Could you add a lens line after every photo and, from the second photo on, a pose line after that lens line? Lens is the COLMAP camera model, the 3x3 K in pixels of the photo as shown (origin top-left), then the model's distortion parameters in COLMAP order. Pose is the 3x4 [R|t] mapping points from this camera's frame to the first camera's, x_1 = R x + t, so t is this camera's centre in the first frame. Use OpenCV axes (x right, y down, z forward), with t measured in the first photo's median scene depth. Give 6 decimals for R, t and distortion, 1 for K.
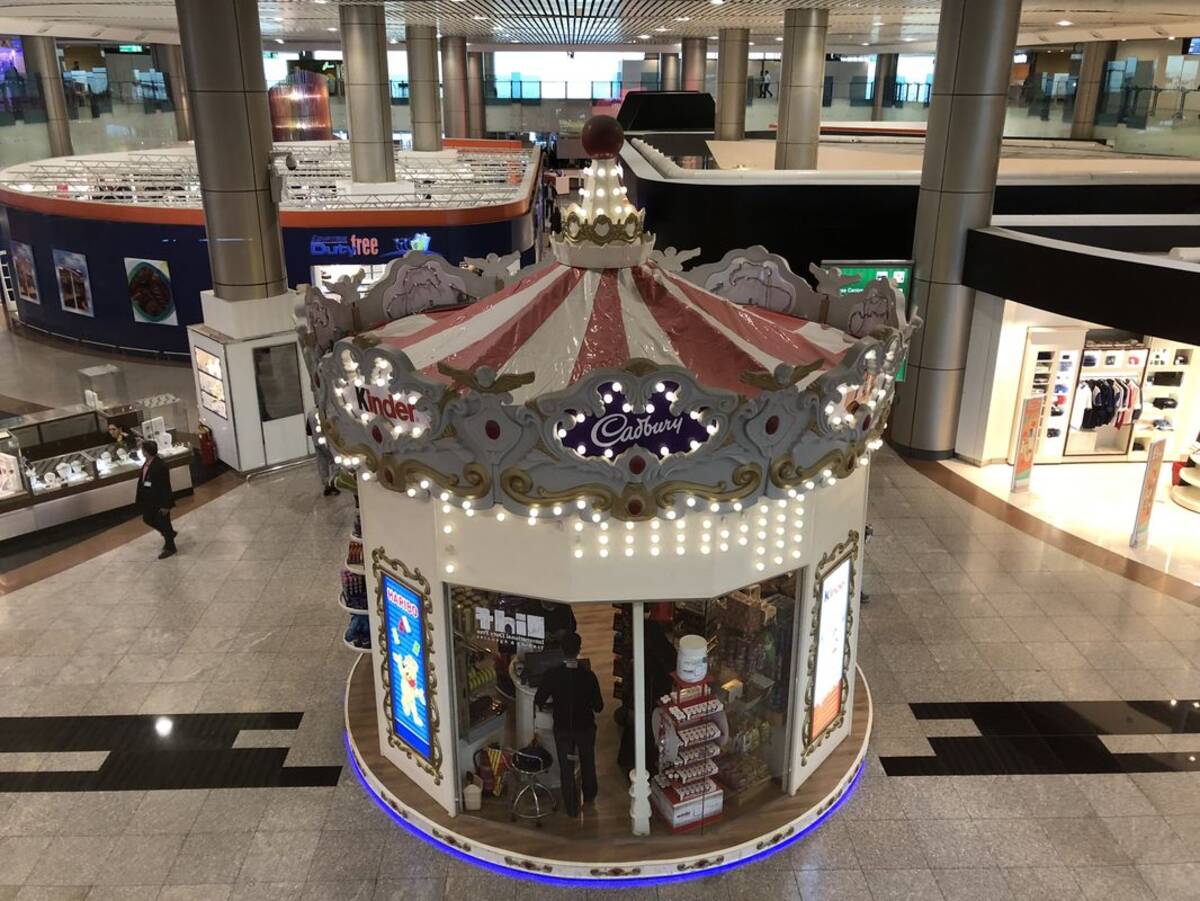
lens RADIAL K [[980.2, 0, 601.1], [0, 980.2, 428.7], [0, 0, 1]] dist [0.042101, -0.054923]
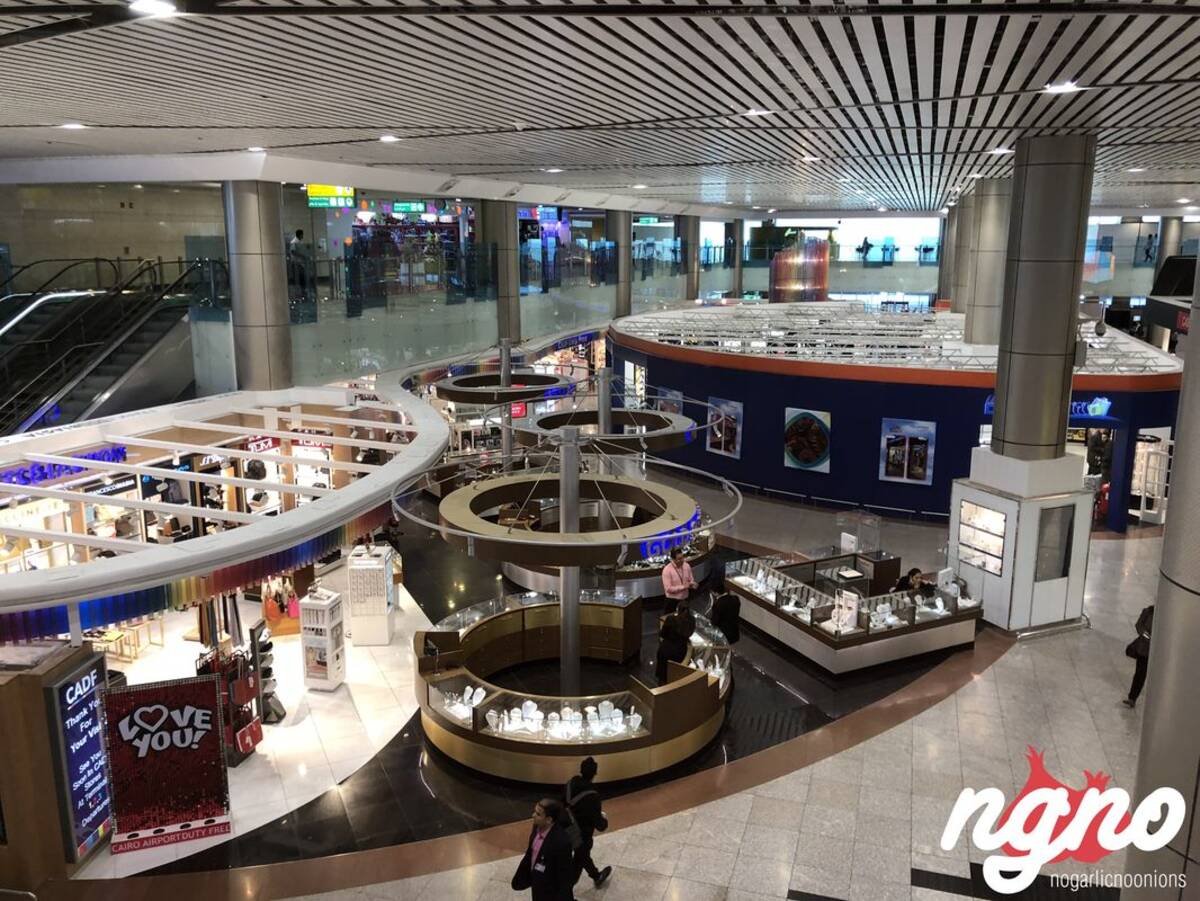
lens RADIAL K [[980.2, 0, 604.4], [0, 980.2, 436.0], [0, 0, 1]] dist [0.042101, -0.054923]
pose [[0.942691, 0.062081, -0.327842, -0.300616], [-0.109412, 0.985727, -0.127948, 0.015177], [0.315219, 0.156485, 0.936028, -0.055002]]
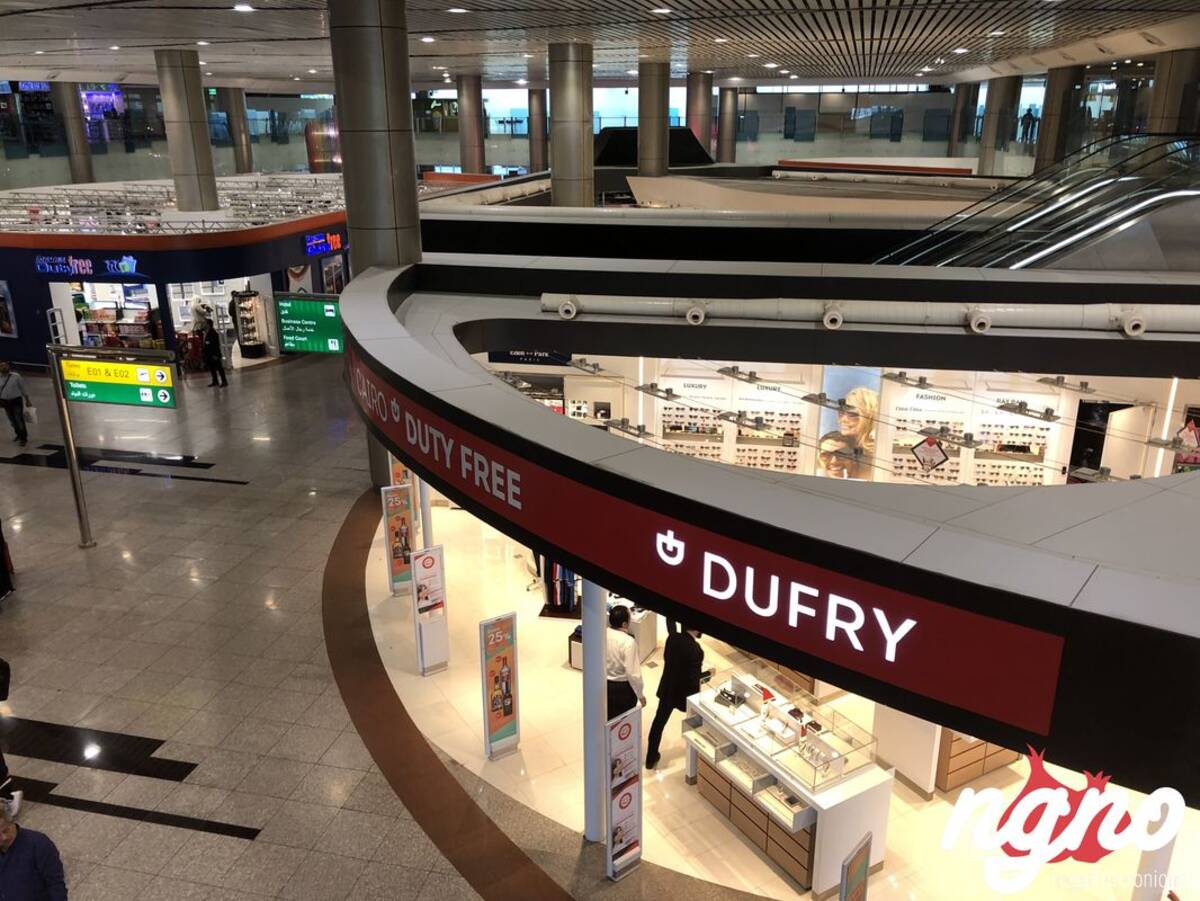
lens RADIAL K [[980.2, 0, 606.8], [0, 980.2, 463.2], [0, 0, 1]] dist [0.042101, -0.054923]
pose [[0.962818, 0.083007, -0.257081, 0.588309], [-0.083489, 0.996468, 0.009059, -0.022059], [0.256924, 0.012741, 0.966347, 0.072384]]
